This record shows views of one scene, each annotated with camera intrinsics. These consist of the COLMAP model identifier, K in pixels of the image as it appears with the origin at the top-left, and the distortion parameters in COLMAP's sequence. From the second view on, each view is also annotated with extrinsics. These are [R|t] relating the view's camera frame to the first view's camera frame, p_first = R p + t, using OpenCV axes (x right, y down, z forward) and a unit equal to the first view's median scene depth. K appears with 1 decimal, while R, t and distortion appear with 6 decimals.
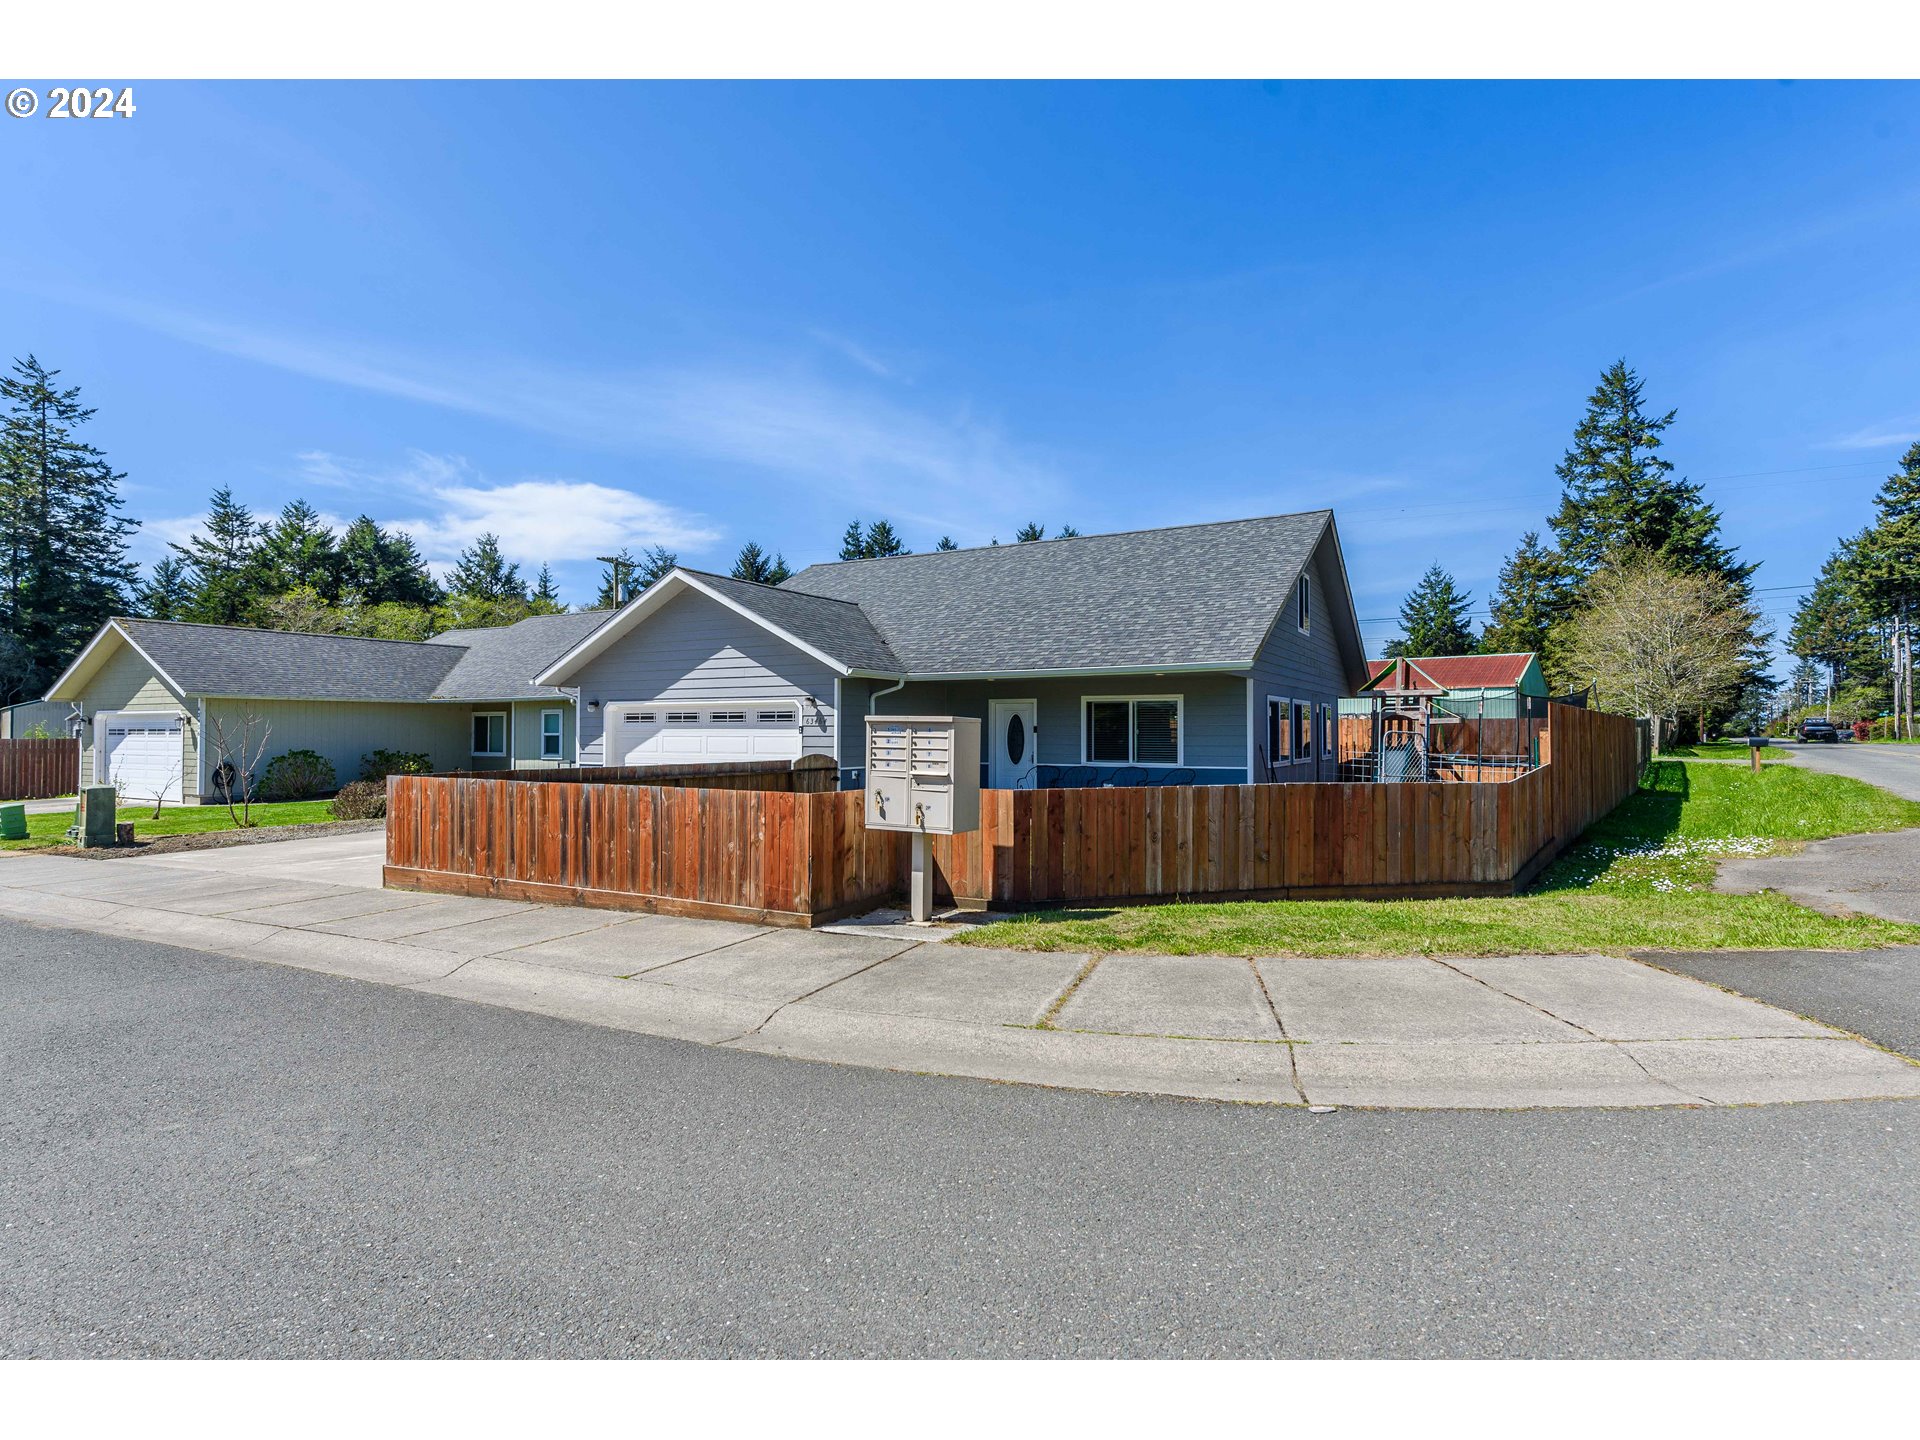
lens RADIAL K [[965.3, 0, 967.5], [0, 965.3, 715.5], [0, 0, 1]] dist [0.017484, -0.004801]
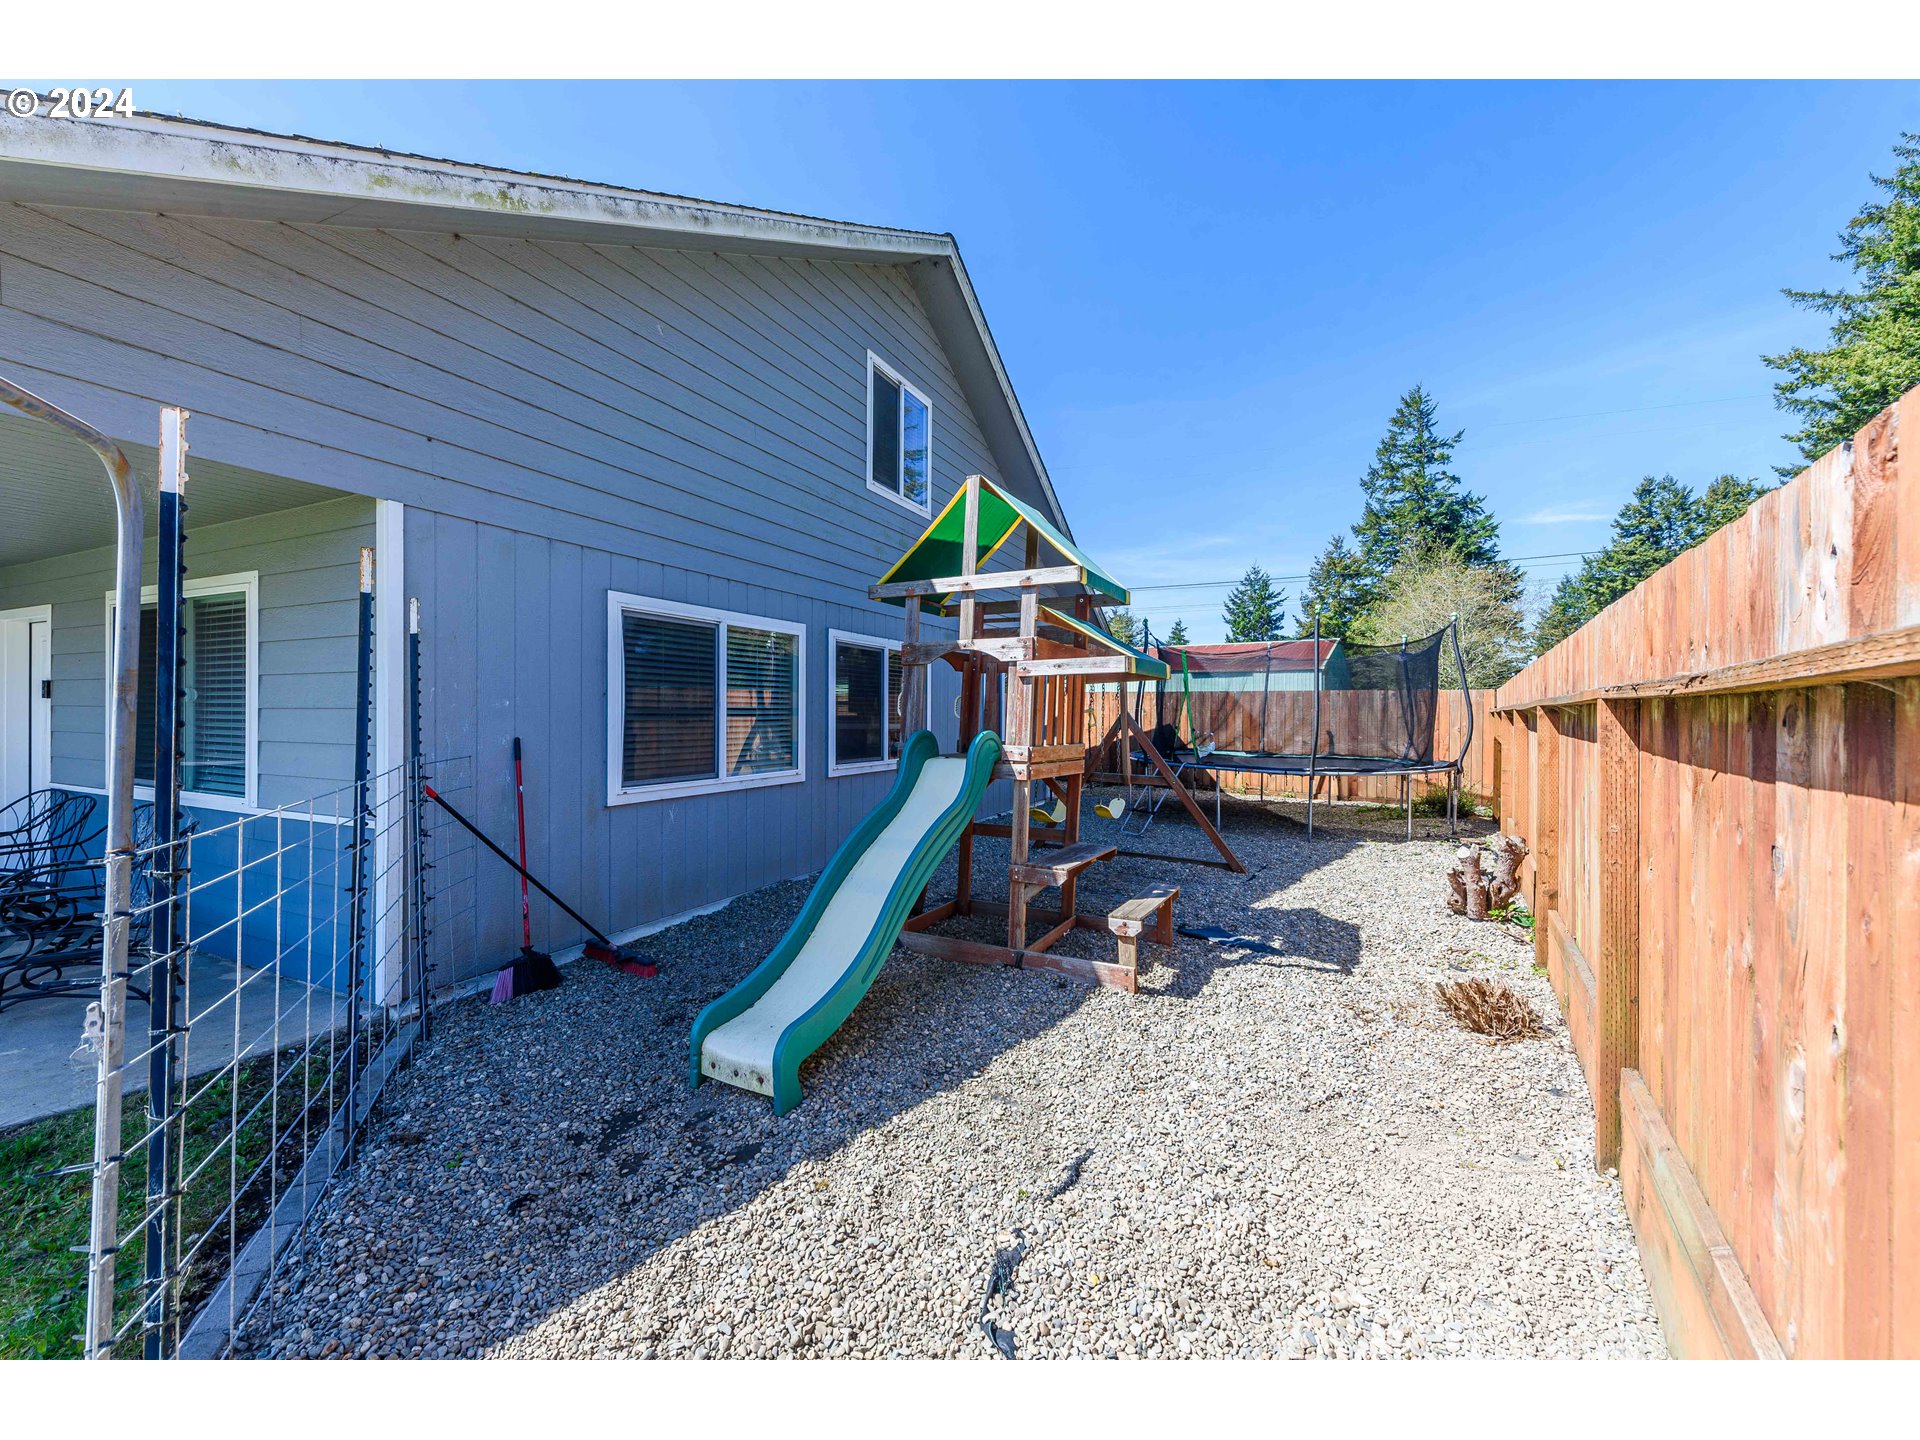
lens RADIAL K [[747.3, 0, 957.6], [0, 747.3, 720.4], [0, 0, 1]] dist [0.008755, -0.001535]
pose [[0.998078, 0.007792, 0.061482, 0.094653], [-0.009578, 0.999539, 0.028802, 0.003526], [-0.061230, -0.029336, 0.997693, 0.164661]]
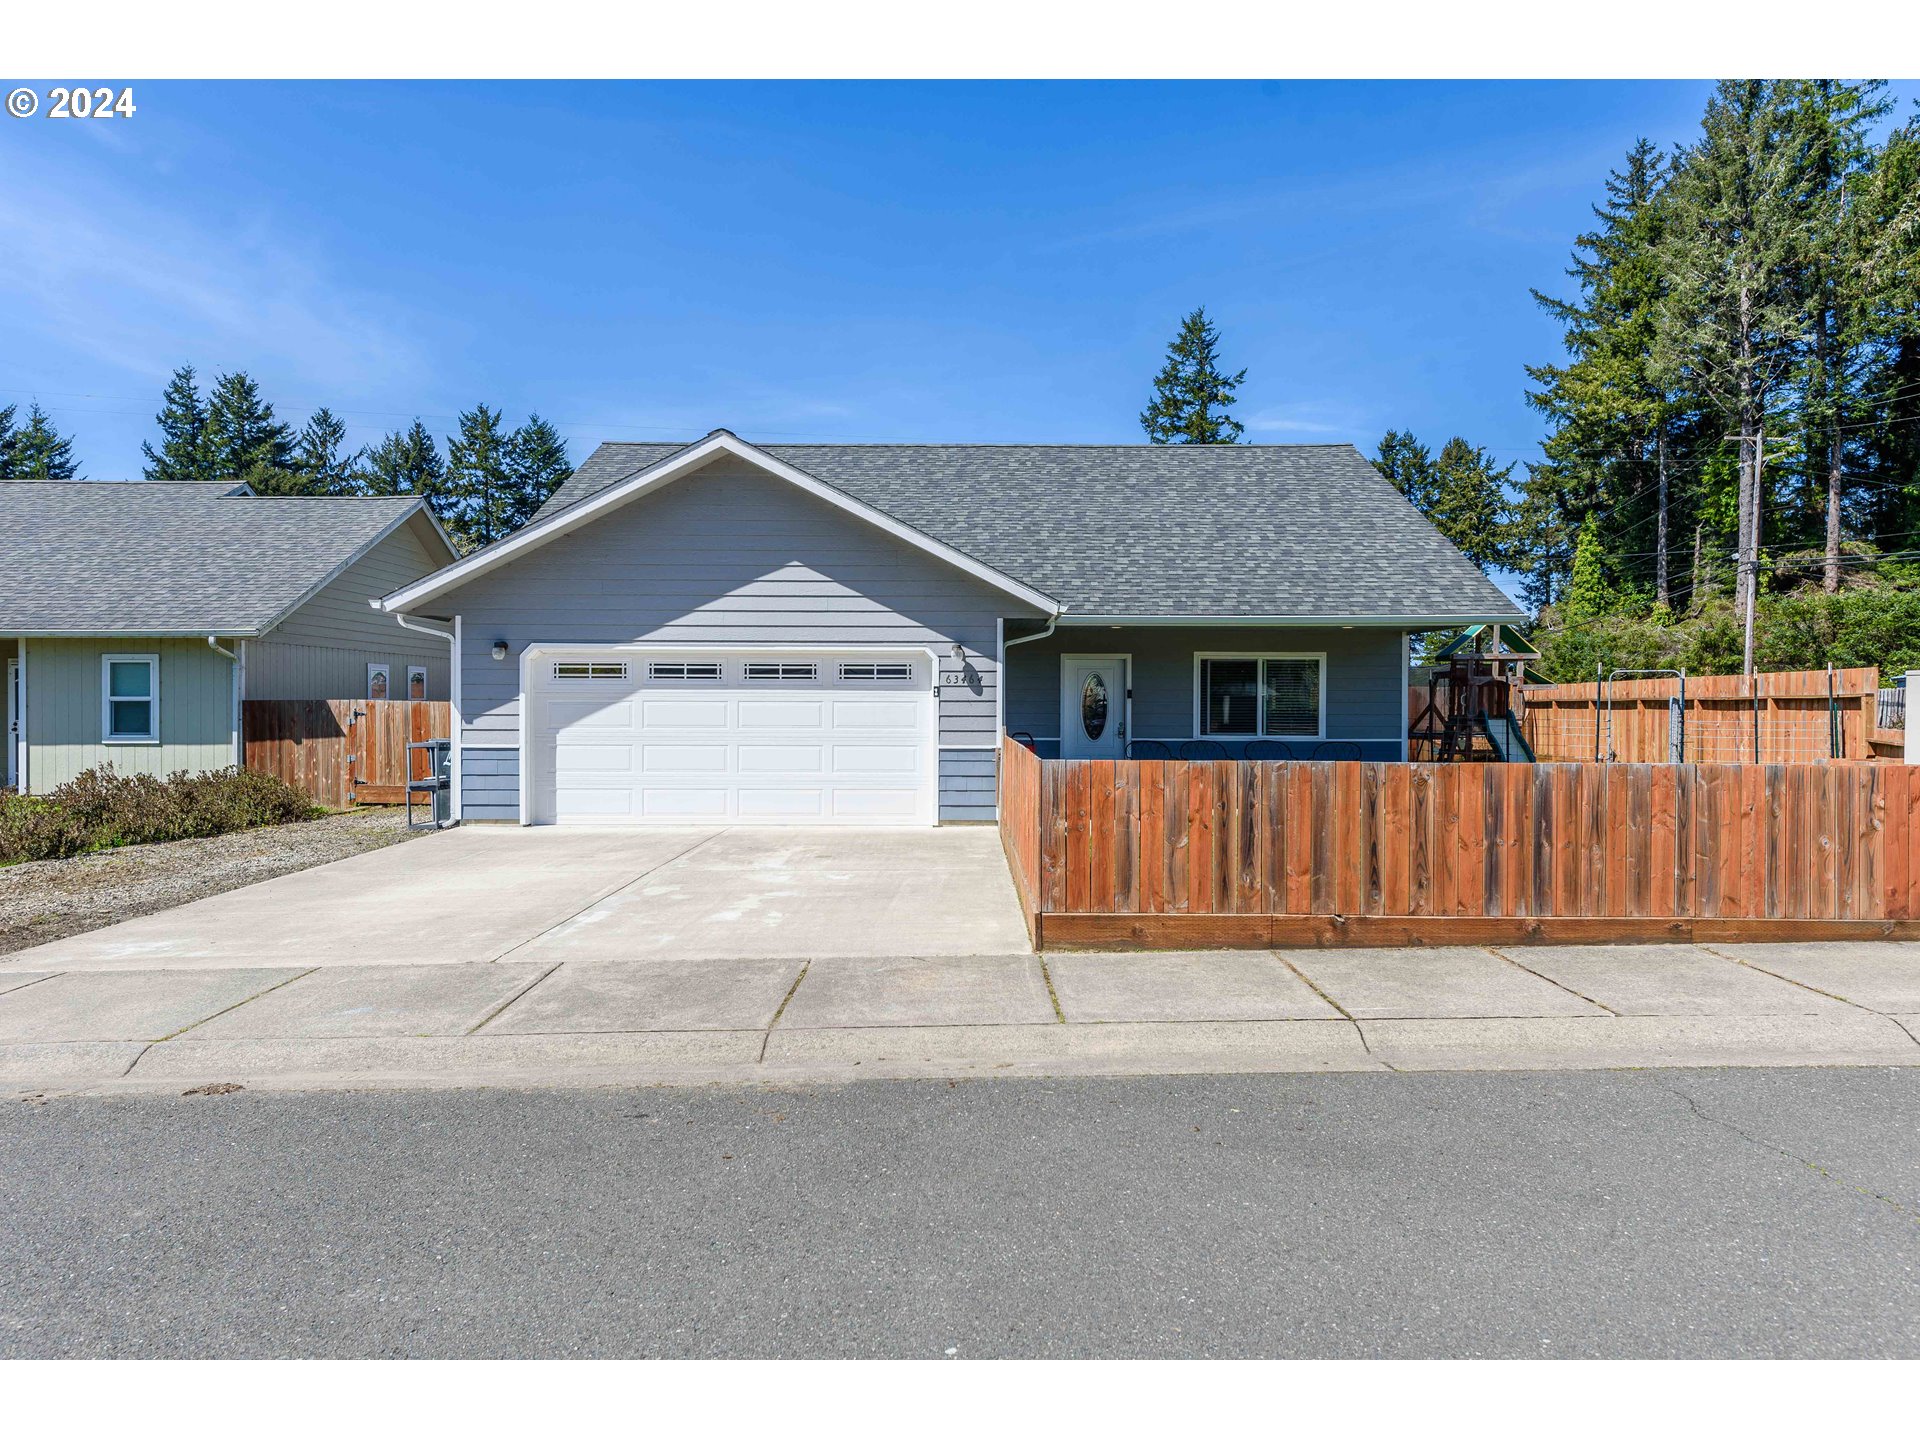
lens RADIAL K [[1248.3, 0, 963.2], [0, 1248.3, 723.7], [0, 0, 1]] dist [0.030160, -0.017965]
pose [[0.874015, -0.004436, 0.485879, -0.125514], [-0.011327, 0.999501, 0.029500, 0.002407], [-0.485767, -0.031286, 0.873528, 0.046564]]
